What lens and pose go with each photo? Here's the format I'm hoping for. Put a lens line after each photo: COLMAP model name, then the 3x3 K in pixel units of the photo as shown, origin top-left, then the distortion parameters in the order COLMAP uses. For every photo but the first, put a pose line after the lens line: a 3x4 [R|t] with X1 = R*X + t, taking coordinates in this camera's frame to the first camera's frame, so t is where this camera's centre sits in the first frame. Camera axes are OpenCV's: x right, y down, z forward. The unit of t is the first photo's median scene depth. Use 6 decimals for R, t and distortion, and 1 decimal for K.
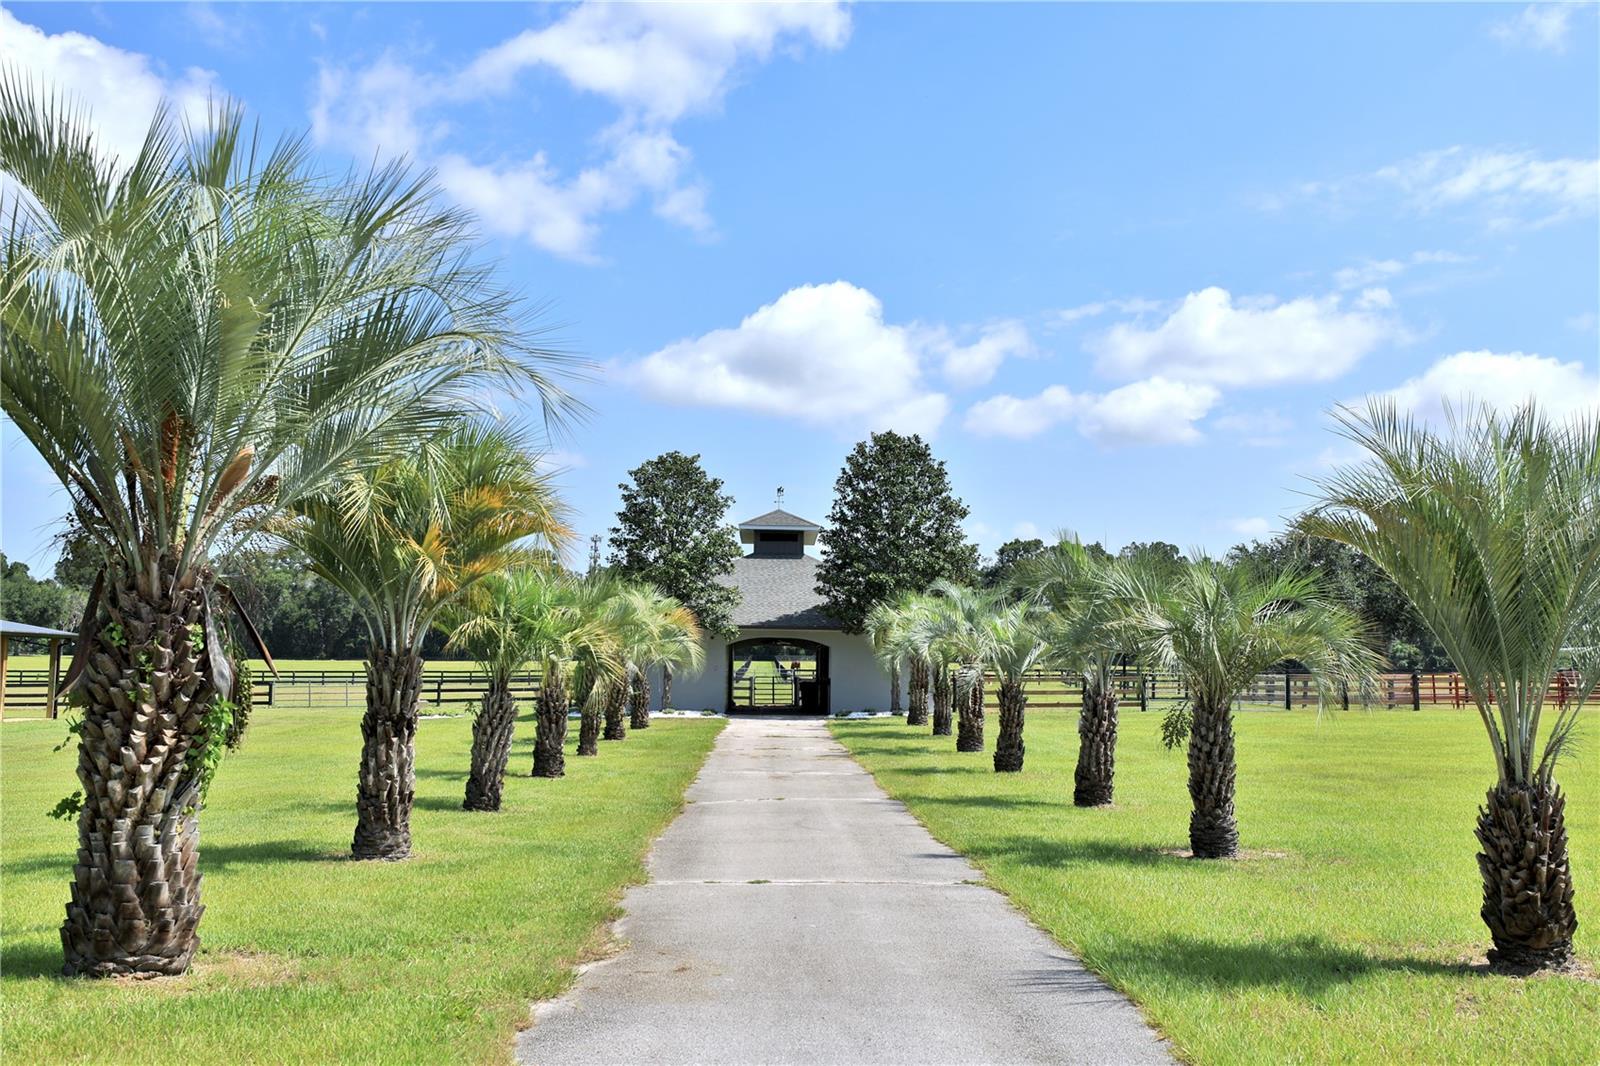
lens RADIAL K [[1607.3, 0, 794.9], [0, 1607.3, 527.0], [0, 0, 1]] dist [0.041759, 0.021511]
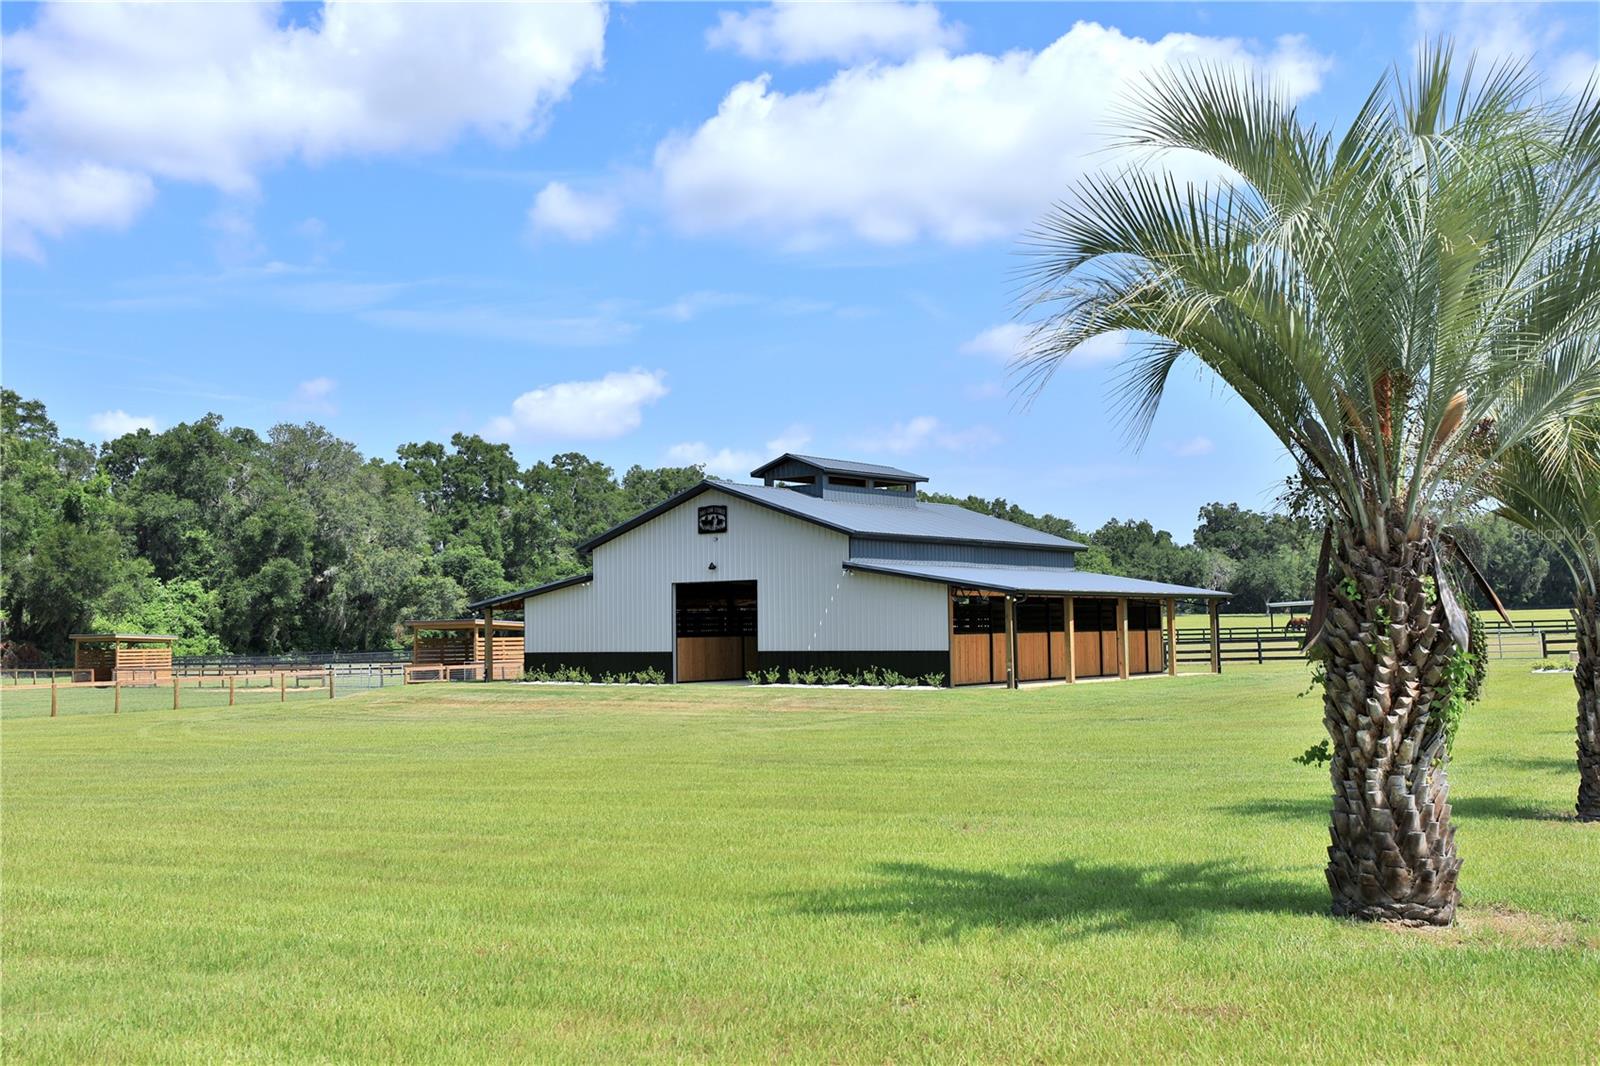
lens RADIAL K [[1607.3, 0, 794.9], [0, 1607.3, 527.0], [0, 0, 1]] dist [0.041759, 0.021511]
pose [[0.785894, -0.068085, -0.614601, -0.050312], [0.085278, 0.996356, -0.001331, -0.001318], [0.612452, -0.051366, 0.788837, -0.016836]]
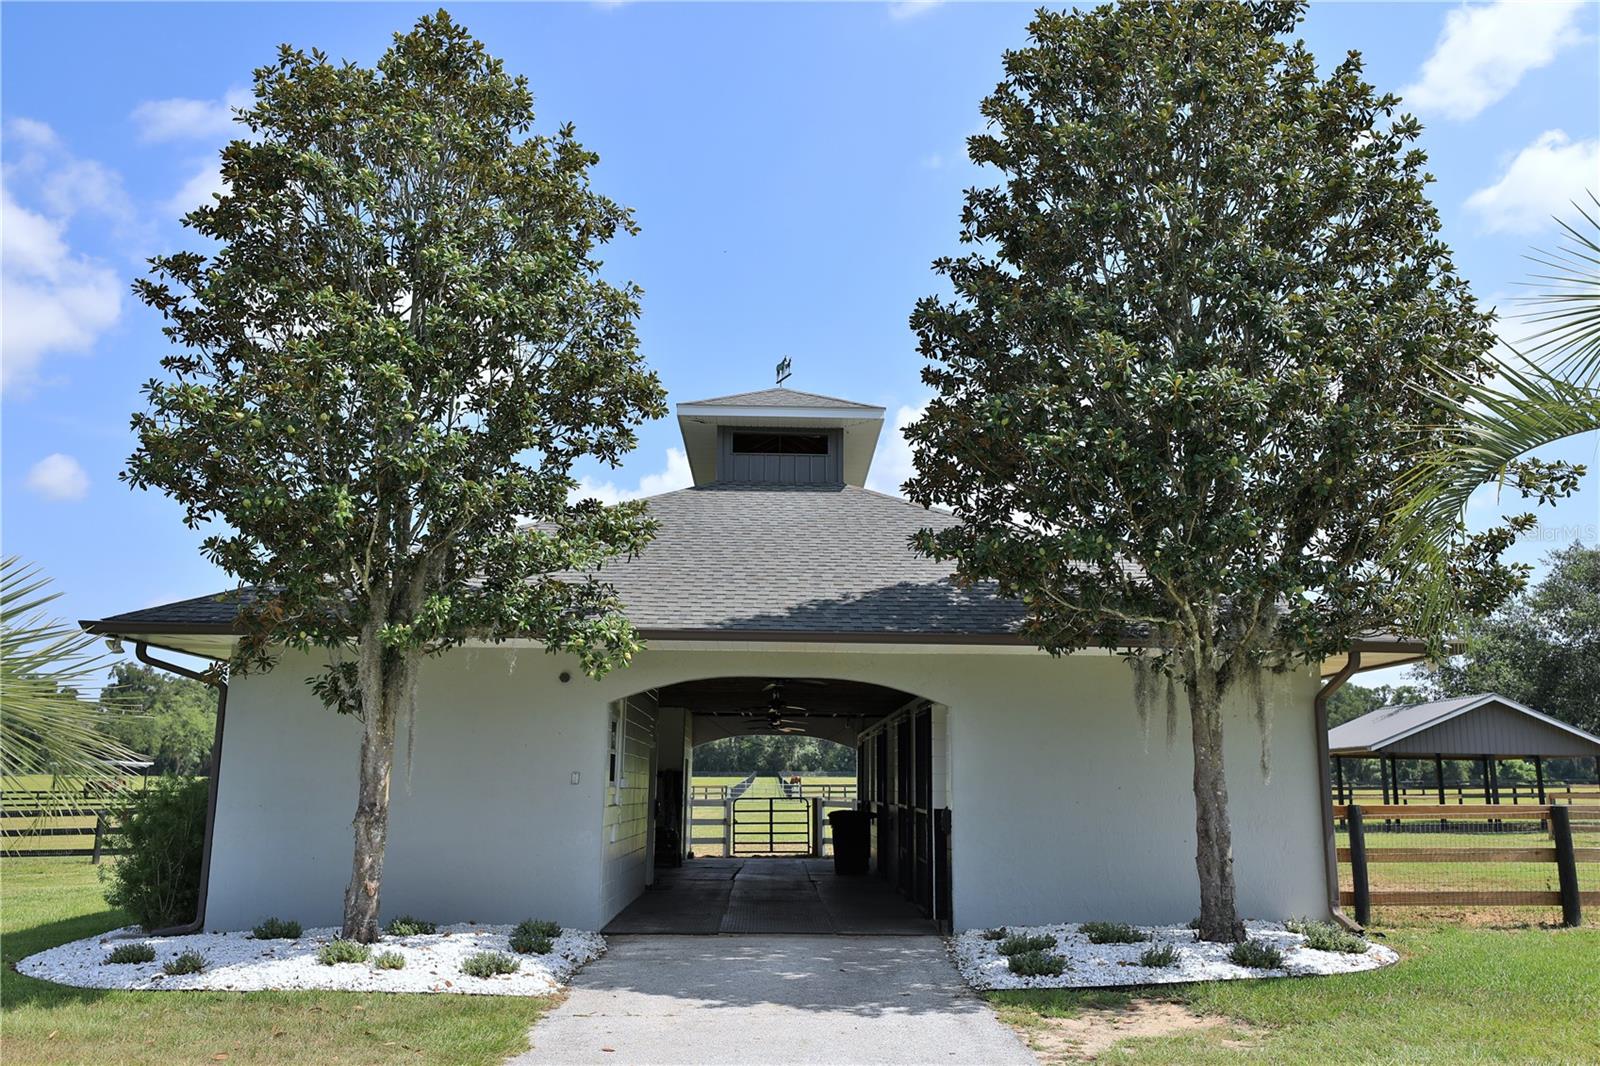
lens RADIAL K [[1291.7, 0, 800.0], [0, 1291.7, 533.0], [0, 0, 1]] dist [0.002592, 0.000897]
pose [[0.999964, -0.006712, 0.005136, -0.026245], [0.007212, 0.994510, -0.104392, 0.241910], [-0.004407, 0.104425, 0.994523, 2.701092]]
